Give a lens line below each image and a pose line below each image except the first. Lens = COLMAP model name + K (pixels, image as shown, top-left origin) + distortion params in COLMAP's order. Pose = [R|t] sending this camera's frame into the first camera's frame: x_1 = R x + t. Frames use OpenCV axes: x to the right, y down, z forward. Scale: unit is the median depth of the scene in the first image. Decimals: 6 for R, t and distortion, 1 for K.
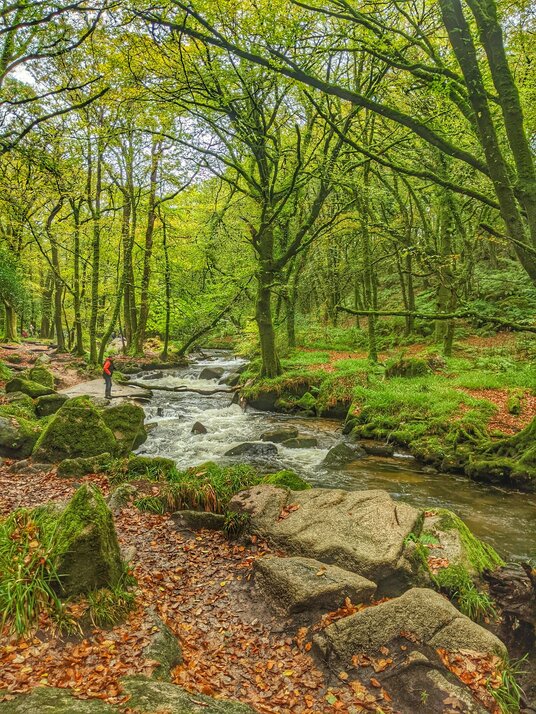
lens RADIAL K [[549.1, 0, 268.0], [0, 549.1, 357.0], [0, 0, 1]] dist [0.162143, -0.297200]
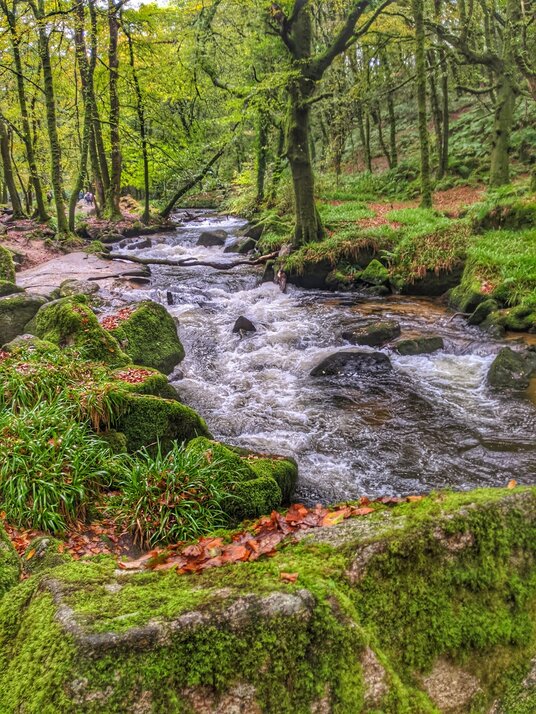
lens RADIAL K [[549.1, 0, 268.0], [0, 549.1, 357.0], [0, 0, 1]] dist [0.162143, -0.297200]
pose [[0.997637, -0.057833, 0.037096, -0.063758], [0.046853, 0.967536, 0.248351, 0.000615], [-0.050255, -0.246026, 0.967960, 0.176543]]
